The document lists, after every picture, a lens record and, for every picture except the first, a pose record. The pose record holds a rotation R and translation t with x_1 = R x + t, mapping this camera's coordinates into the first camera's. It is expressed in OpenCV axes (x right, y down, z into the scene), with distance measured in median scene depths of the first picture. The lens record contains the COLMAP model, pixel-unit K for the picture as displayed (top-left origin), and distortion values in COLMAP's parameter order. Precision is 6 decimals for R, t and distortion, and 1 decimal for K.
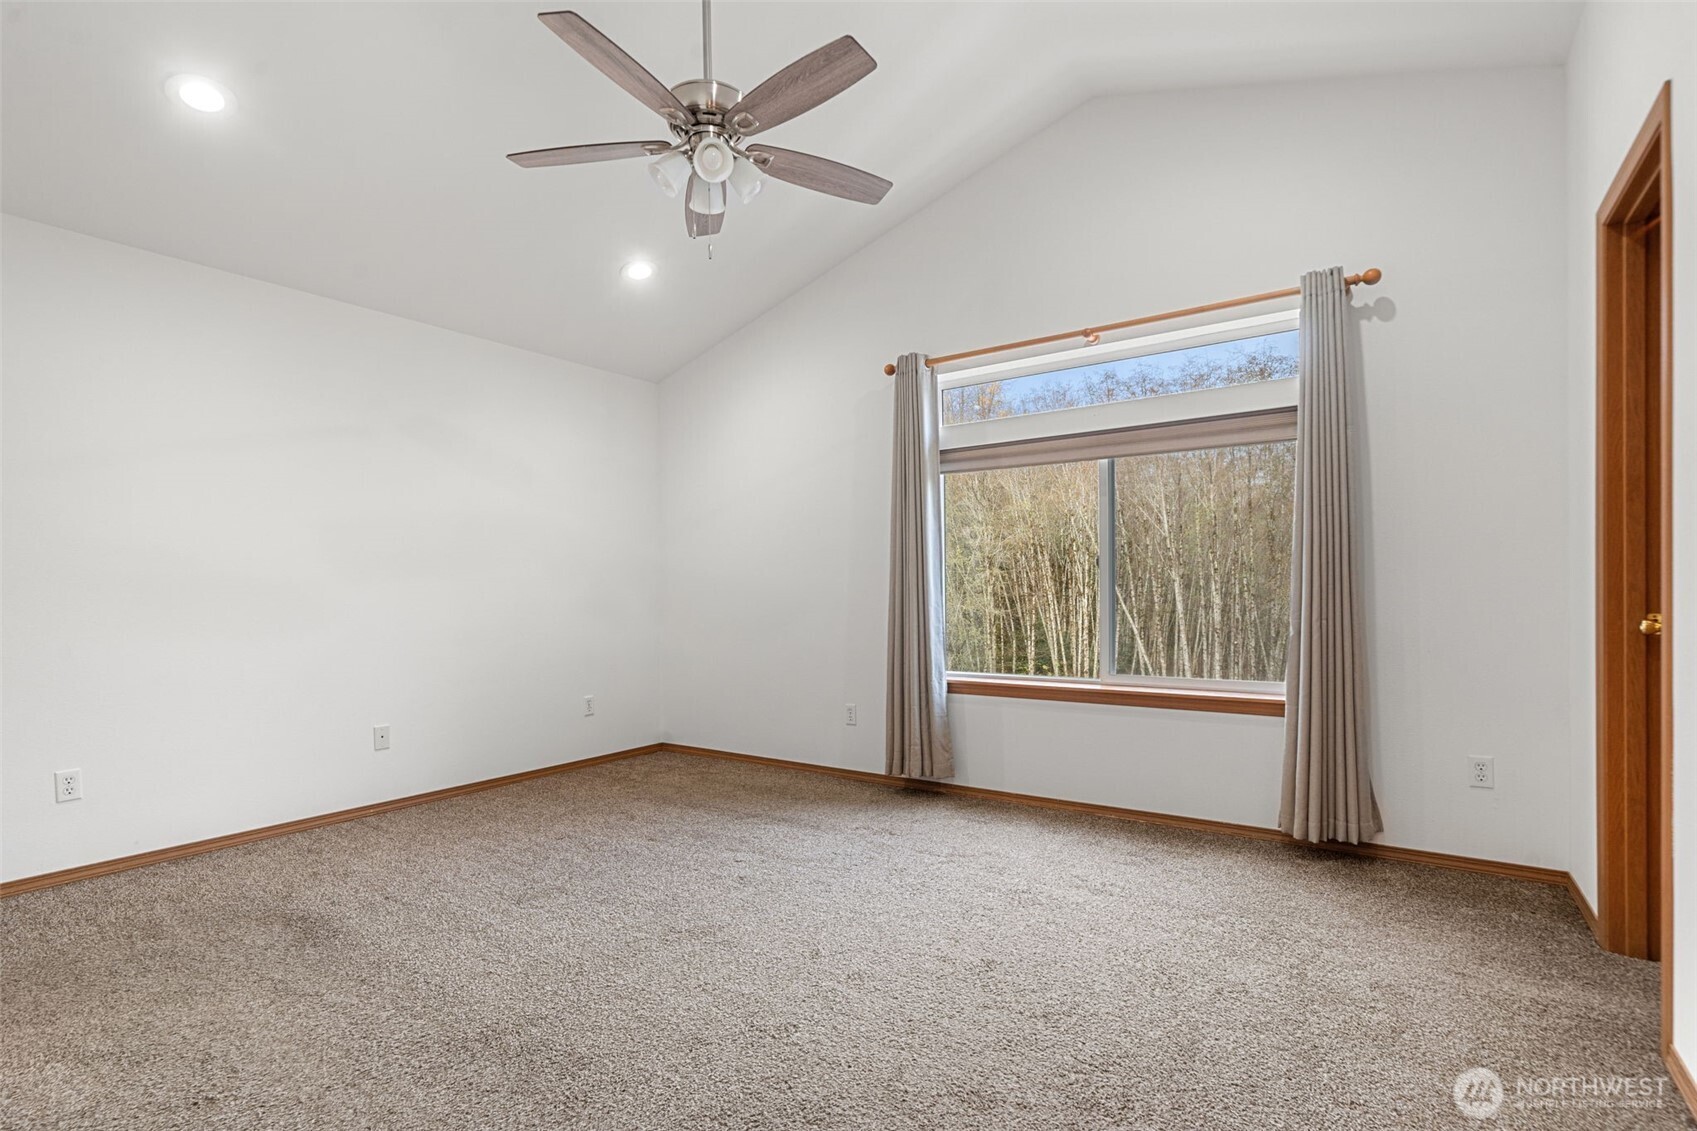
lens RADIAL K [[805.4, 0, 848.6], [0, 805.4, 584.8], [0, 0, 1]] dist [0.000622, 0.000236]
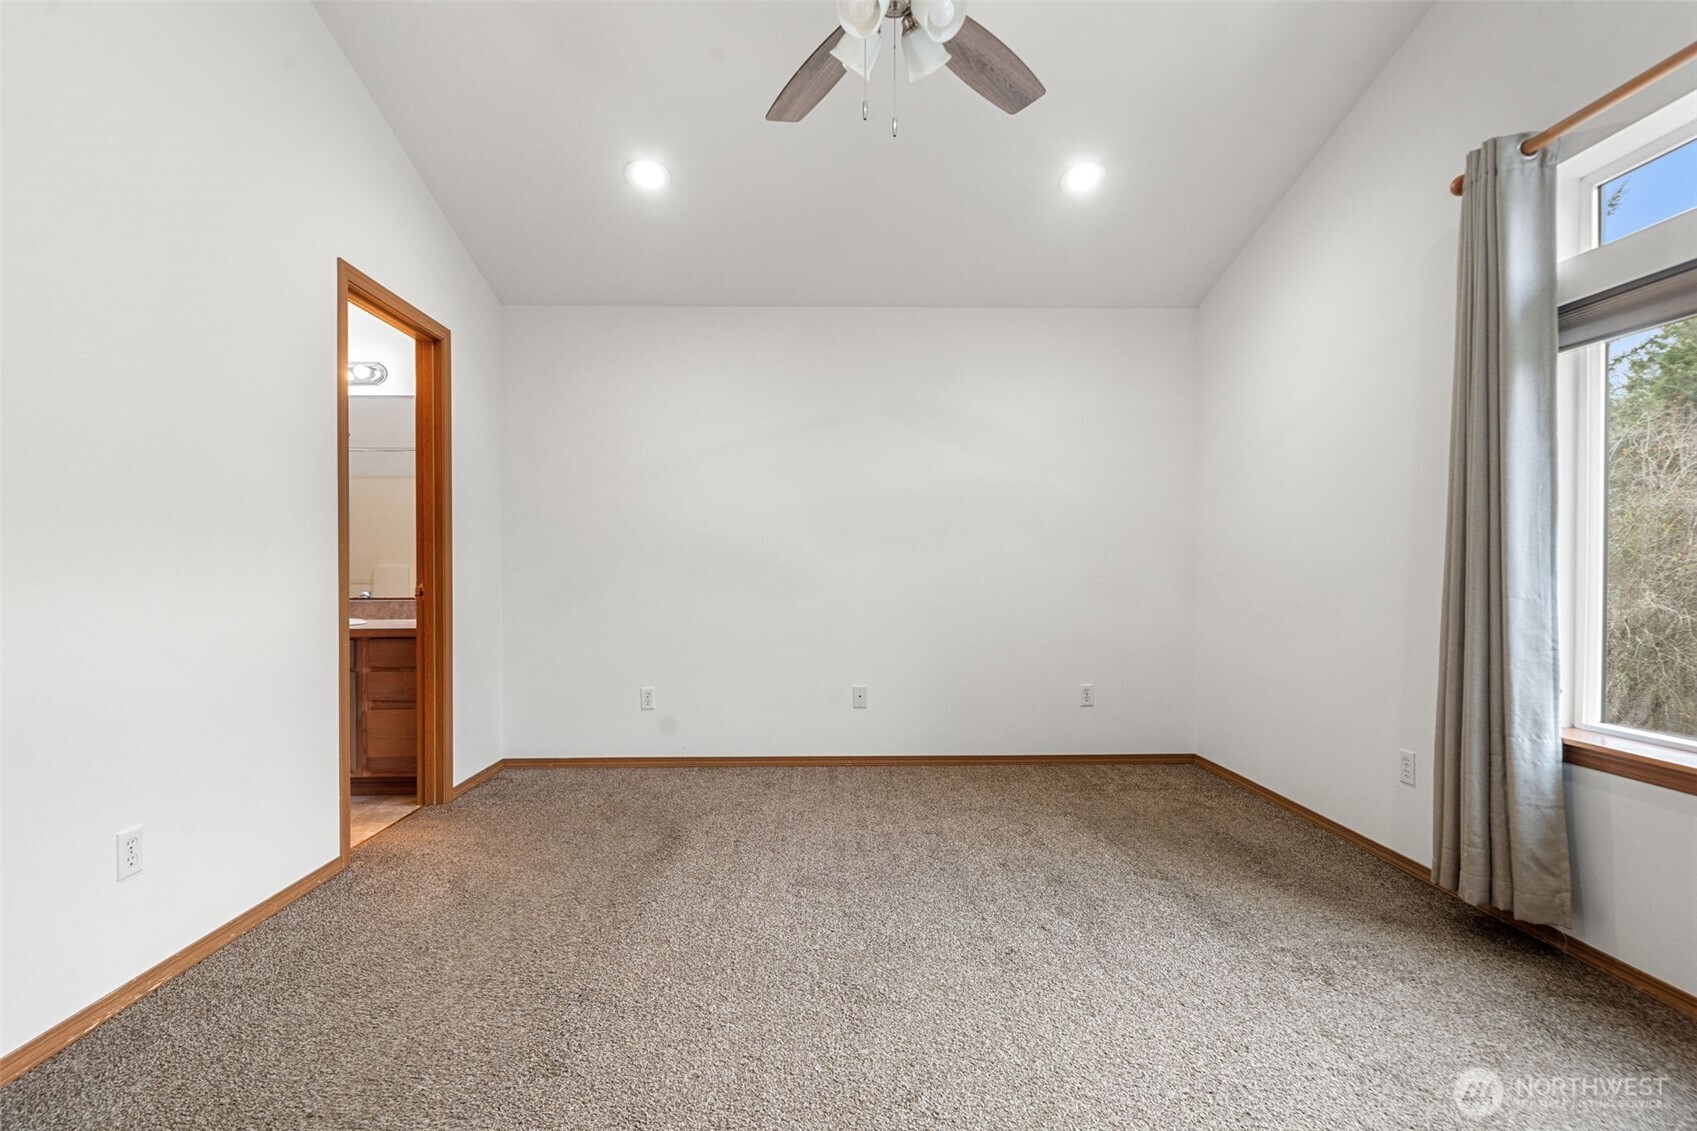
lens RADIAL K [[799.7, 0, 848.5], [0, 799.7, 565.5], [0, 0, 1]] dist [-0.000971, 0.000138]
pose [[0.594014, 0.007965, -0.804415, 0.272980], [-0.002020, 0.999963, 0.008409, 0.001592], [0.804452, -0.003371, 0.594008, 0.328498]]
